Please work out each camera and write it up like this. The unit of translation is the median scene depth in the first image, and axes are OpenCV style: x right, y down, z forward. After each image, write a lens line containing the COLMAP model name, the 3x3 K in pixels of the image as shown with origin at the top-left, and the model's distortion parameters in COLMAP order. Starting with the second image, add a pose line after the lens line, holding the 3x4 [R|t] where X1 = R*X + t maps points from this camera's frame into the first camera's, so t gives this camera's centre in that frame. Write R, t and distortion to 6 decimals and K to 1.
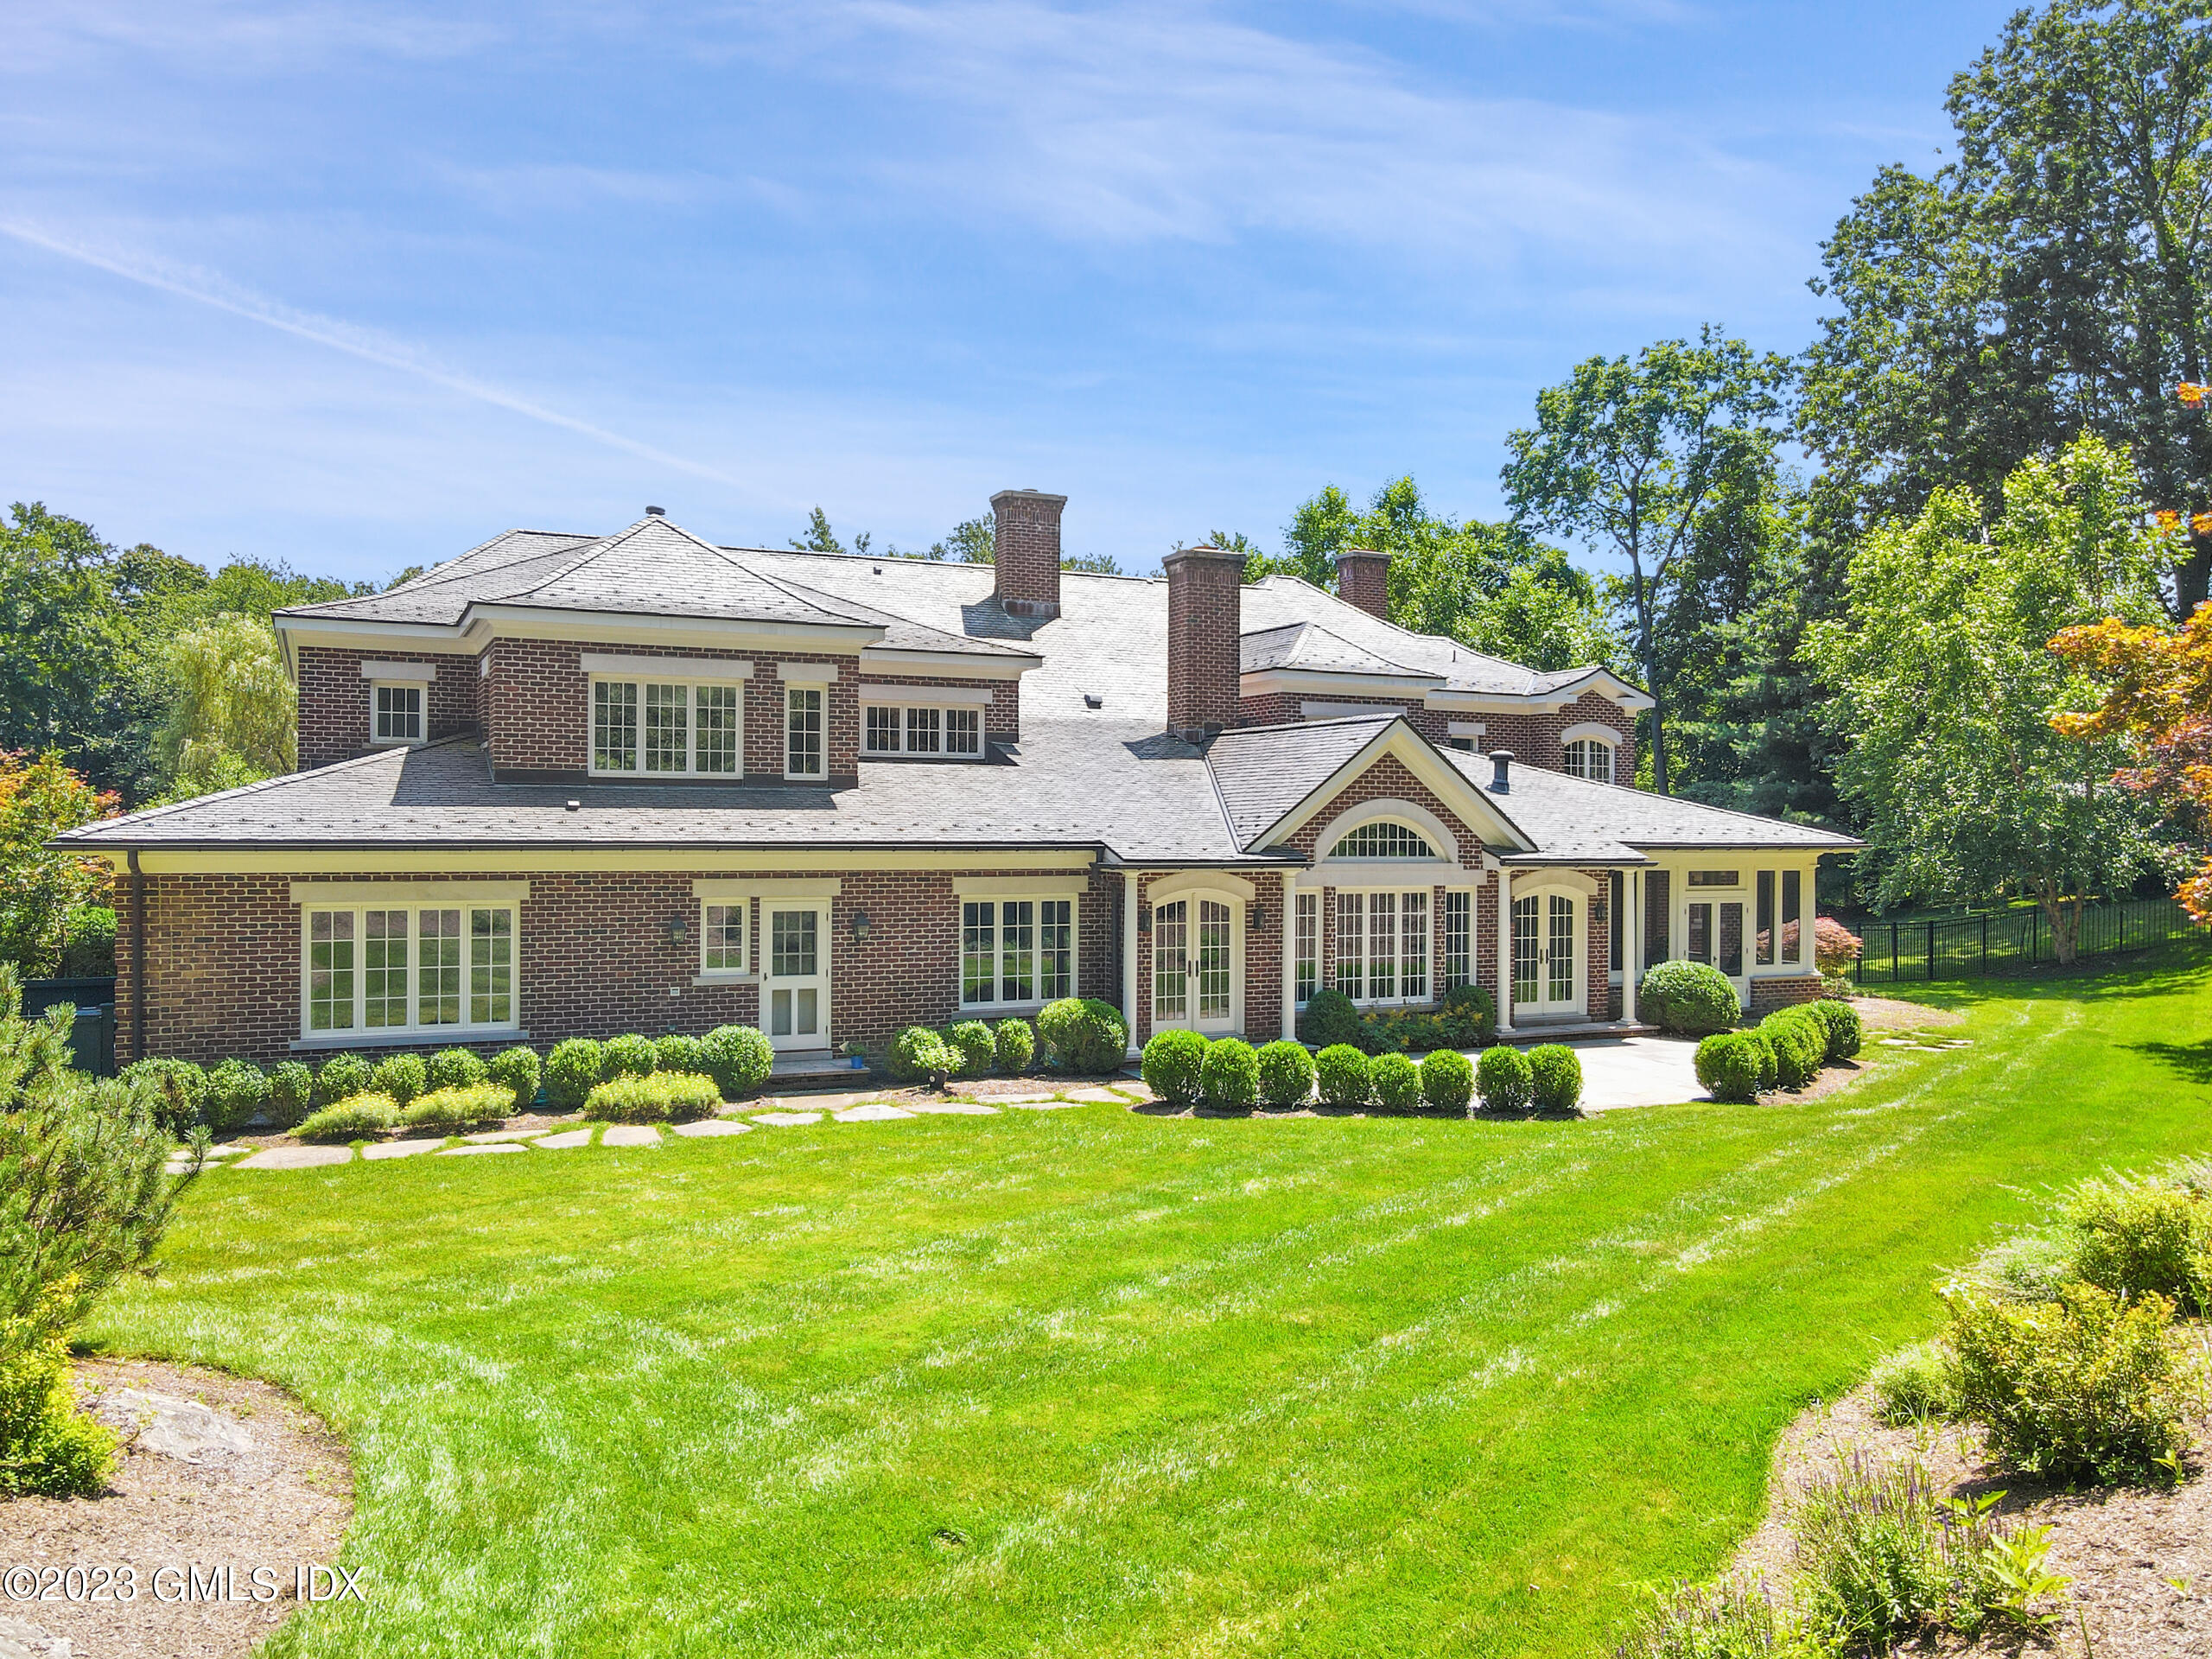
lens RADIAL K [[1654.7, 0, 1100.8], [0, 1654.7, 827.7], [0, 0, 1]] dist [0.013829, 0.005412]
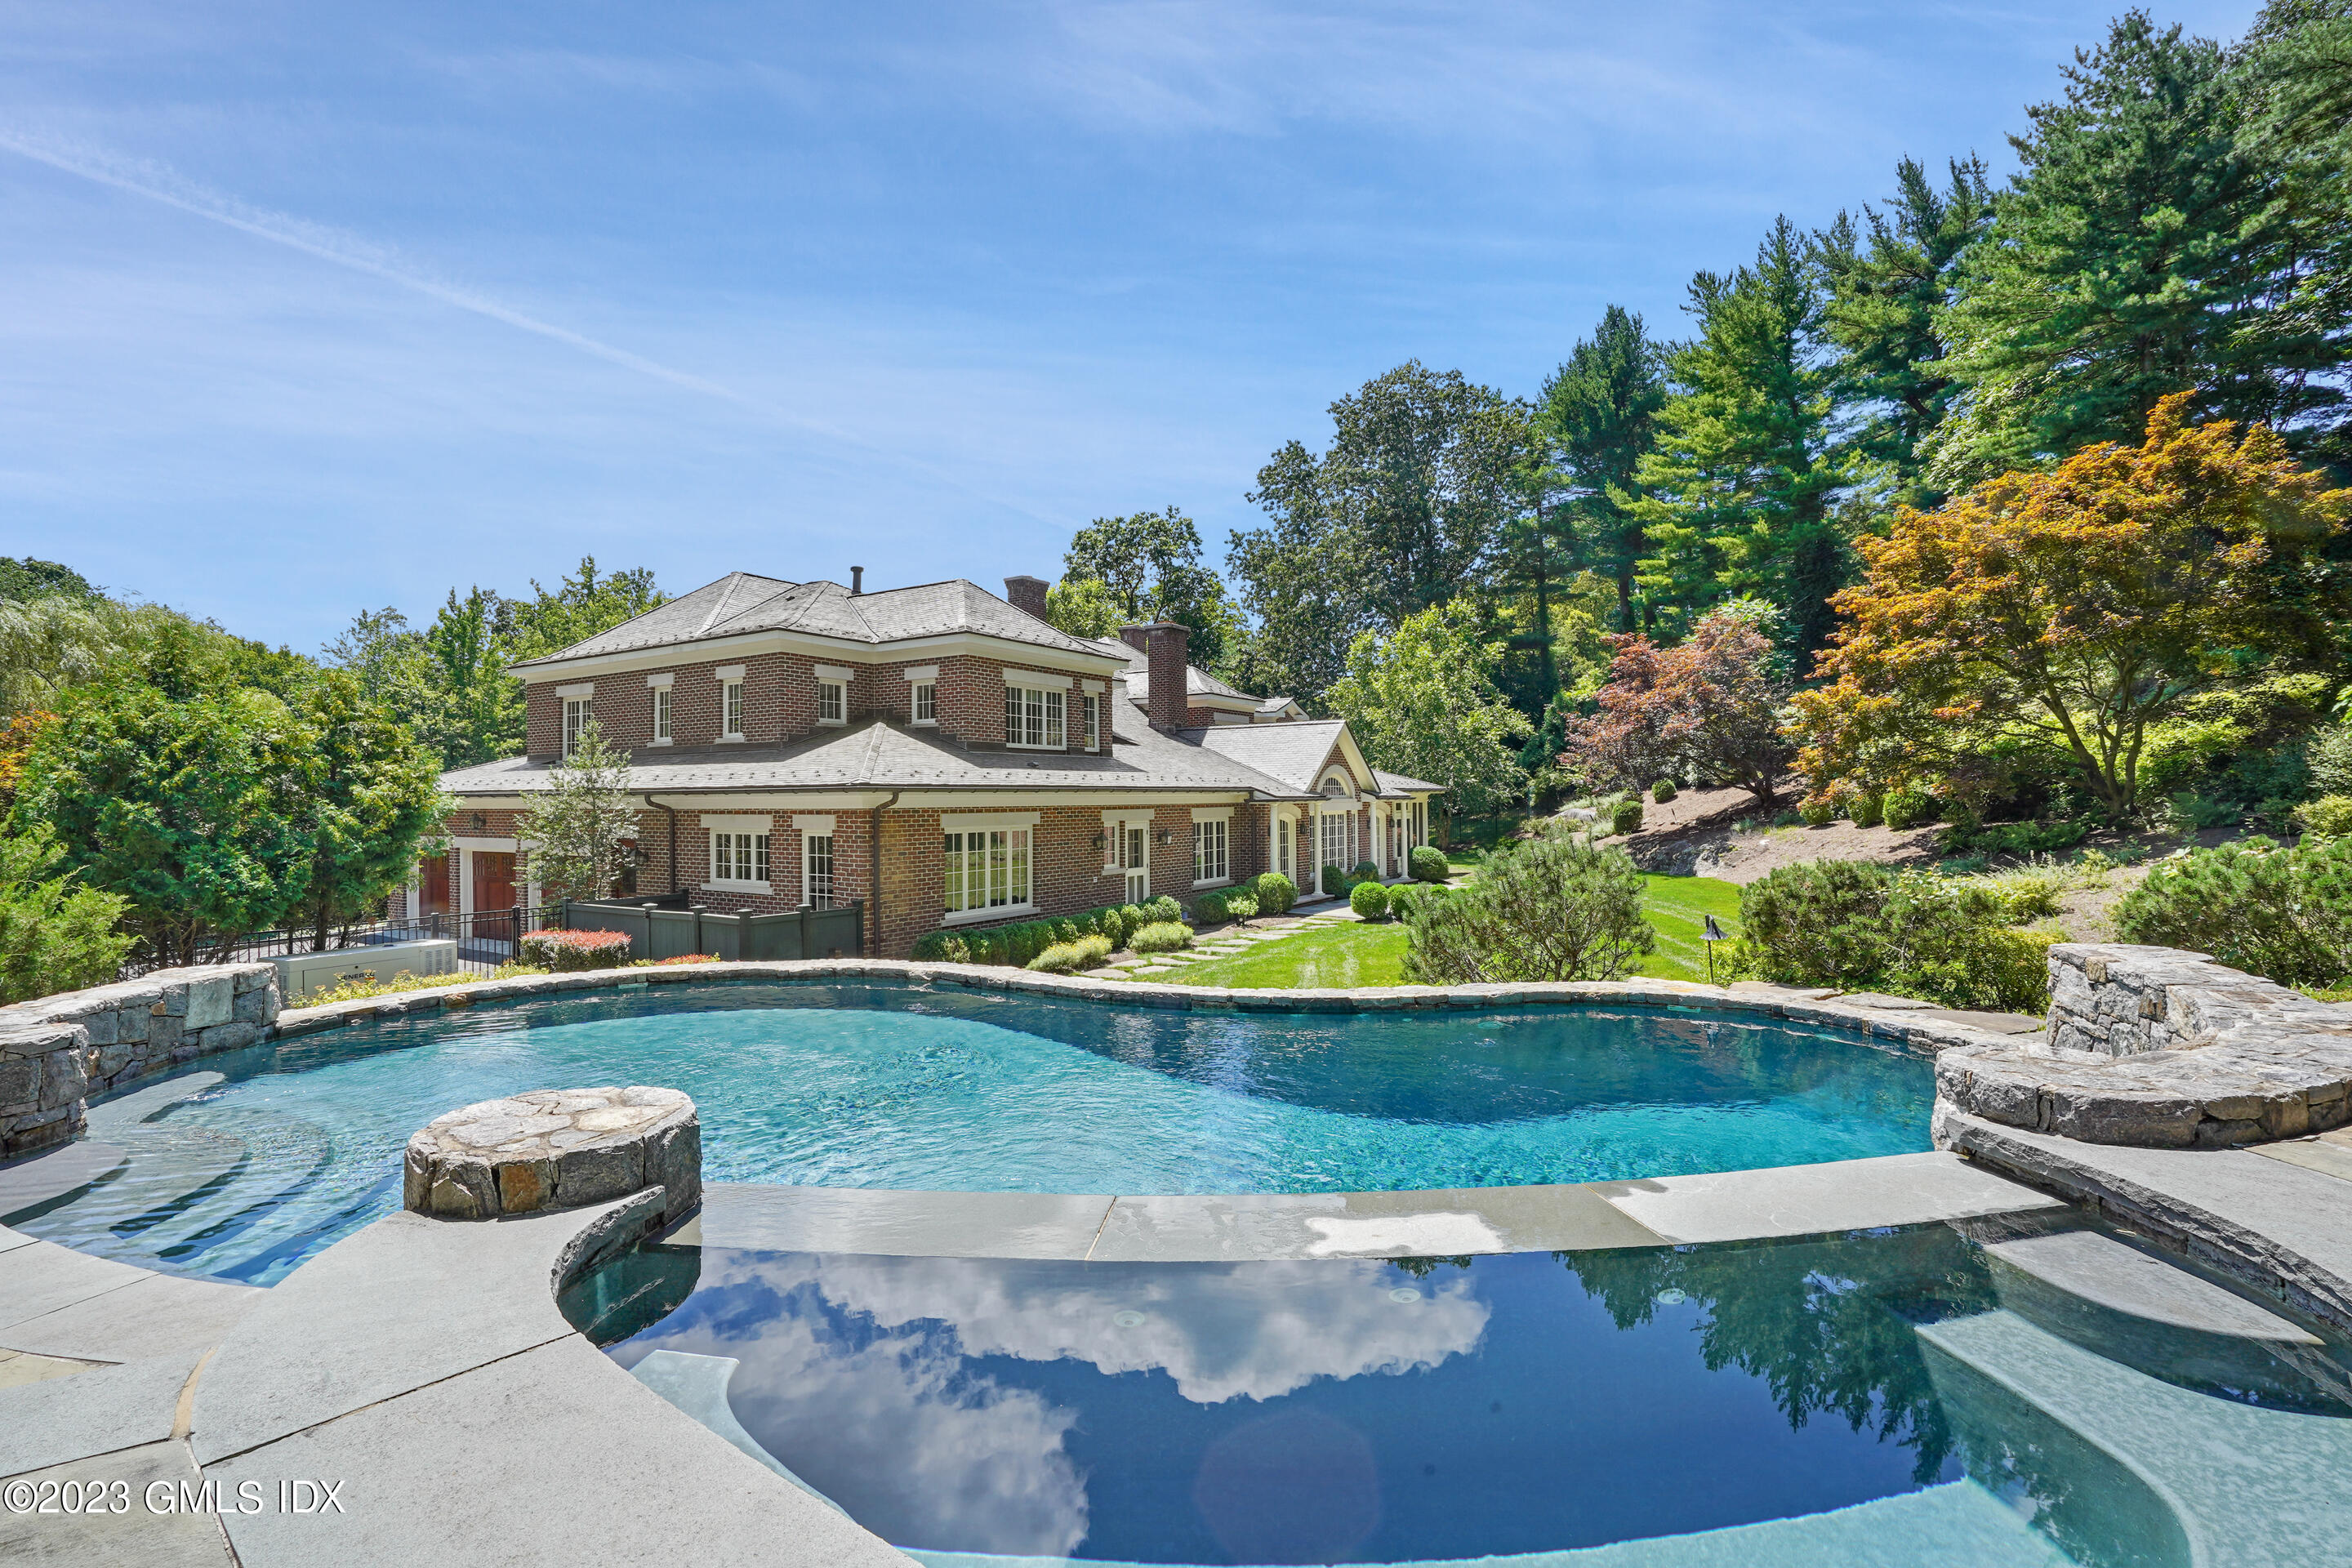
lens RADIAL K [[1073.0, 0, 1164.8], [0, 1073.0, 784.2], [0, 0, 1]] dist [0.001579, -0.001027]
pose [[0.852077, -0.004922, 0.523393, -0.665572], [0.010376, 0.999918, -0.007489, 0.012689], [-0.523313, 0.011812, 0.852059, 0.059304]]
